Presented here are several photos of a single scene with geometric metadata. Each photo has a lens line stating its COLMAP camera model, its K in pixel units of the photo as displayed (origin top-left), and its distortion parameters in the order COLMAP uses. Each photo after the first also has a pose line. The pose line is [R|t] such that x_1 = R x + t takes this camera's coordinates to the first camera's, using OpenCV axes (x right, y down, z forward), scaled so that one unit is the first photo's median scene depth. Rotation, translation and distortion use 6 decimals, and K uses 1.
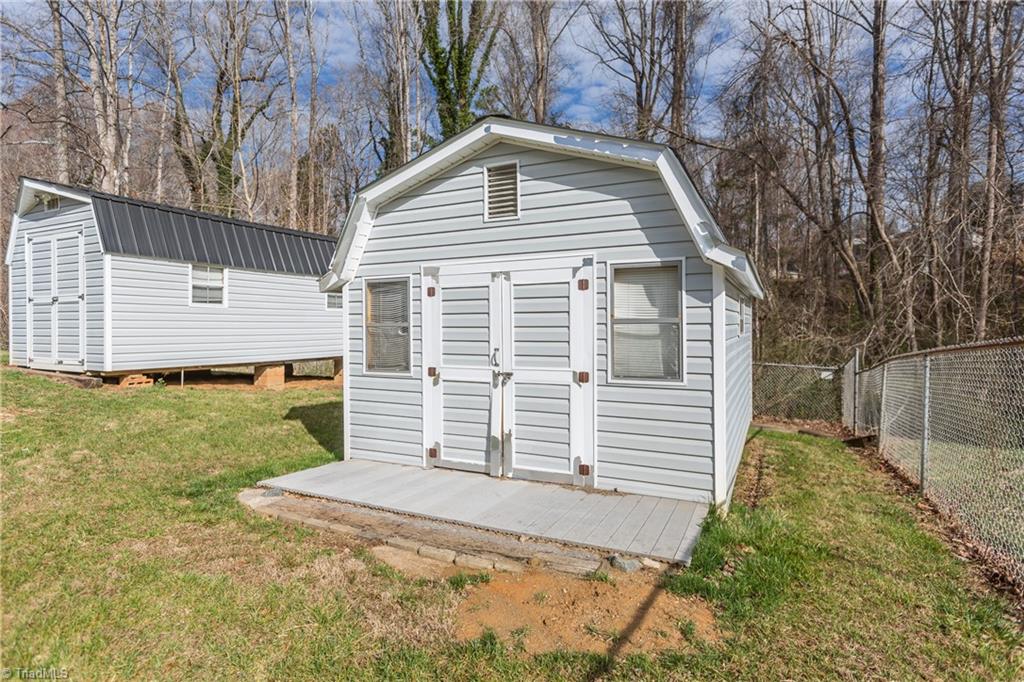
lens RADIAL K [[553.5, 0, 512.6], [0, 553.5, 339.8], [0, 0, 1]] dist [0.001193, -0.000037]
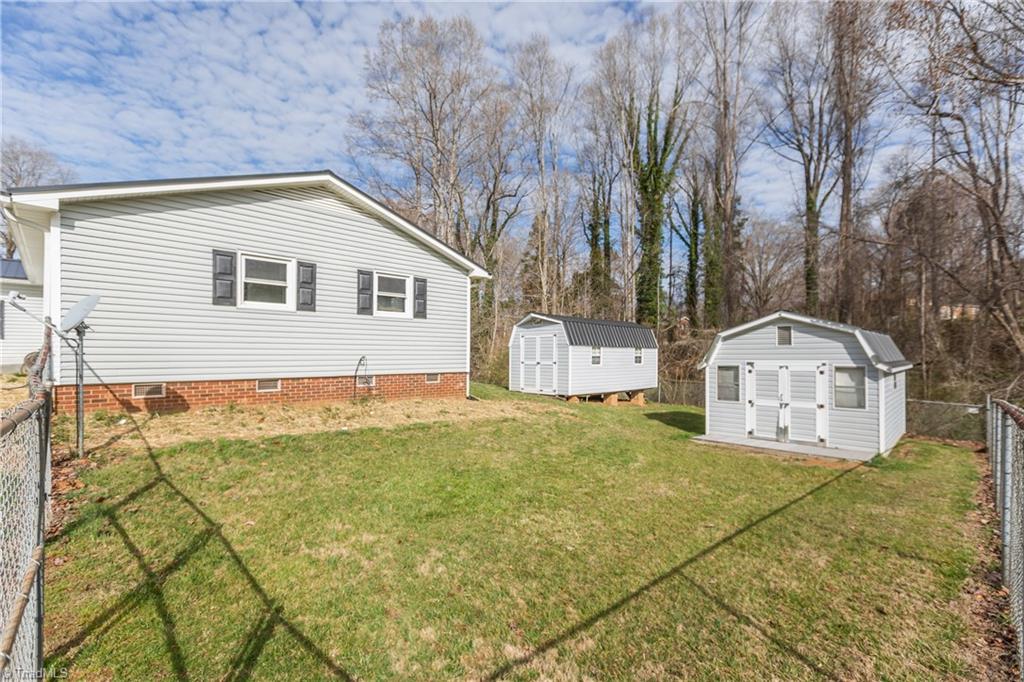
lens RADIAL K [[466.5, 0, 504.5], [0, 466.5, 355.9], [0, 0, 1]] dist [-0.001469, 0.000132]
pose [[0.944815, 0.005580, -0.327557, -0.523951], [-0.013459, 0.999672, -0.021793, -0.096210], [0.327328, 0.024999, 0.944580, -1.480604]]
